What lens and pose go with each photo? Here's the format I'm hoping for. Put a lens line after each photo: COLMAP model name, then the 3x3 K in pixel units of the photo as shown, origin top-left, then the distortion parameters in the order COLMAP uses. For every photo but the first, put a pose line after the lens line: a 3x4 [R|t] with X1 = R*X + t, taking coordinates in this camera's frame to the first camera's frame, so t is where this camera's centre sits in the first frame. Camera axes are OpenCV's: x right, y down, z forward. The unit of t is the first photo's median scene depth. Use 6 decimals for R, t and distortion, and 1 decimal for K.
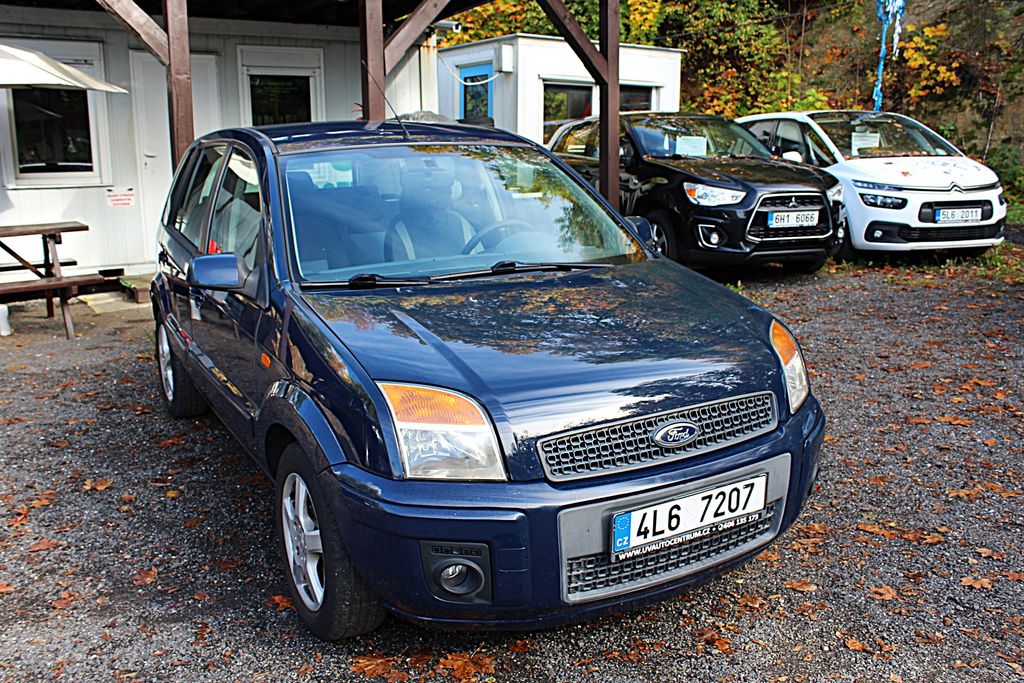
lens RADIAL K [[902.8, 0, 512.0], [0, 902.8, 341.5], [0, 0, 1]] dist [-0.149935, 0.145893]
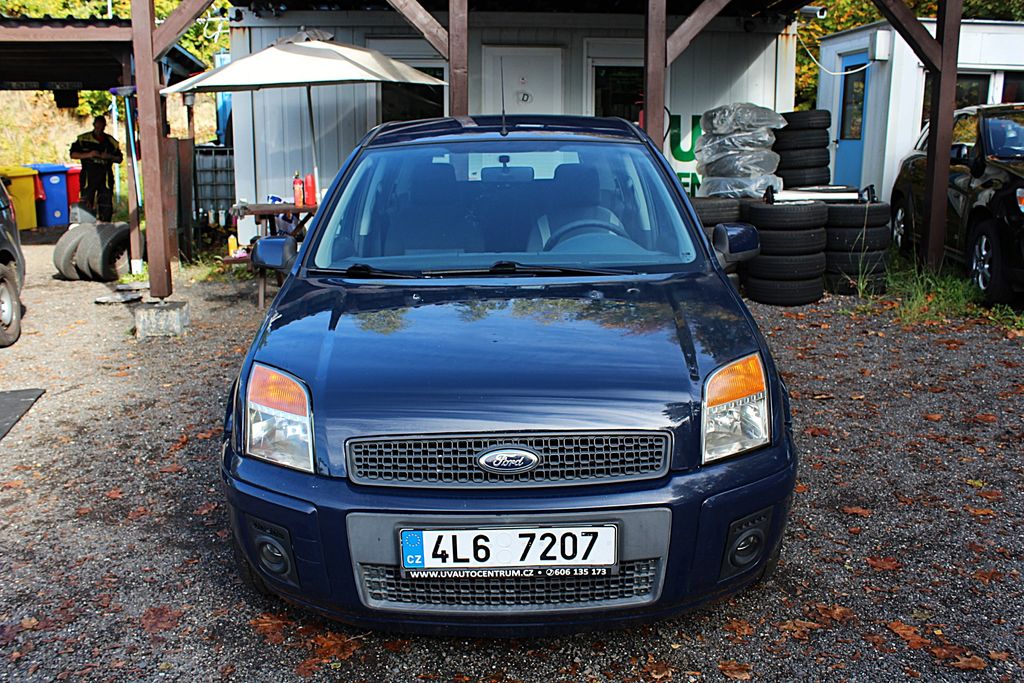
lens RADIAL K [[902.8, 0, 512.0], [0, 902.8, 341.5], [0, 0, 1]] dist [-0.149935, 0.145893]
pose [[0.877673, 0.110906, -0.466252, 0.587897], [-0.105527, 0.993701, 0.037724, -0.051411], [0.467499, 0.016093, 0.883847, 0.182554]]
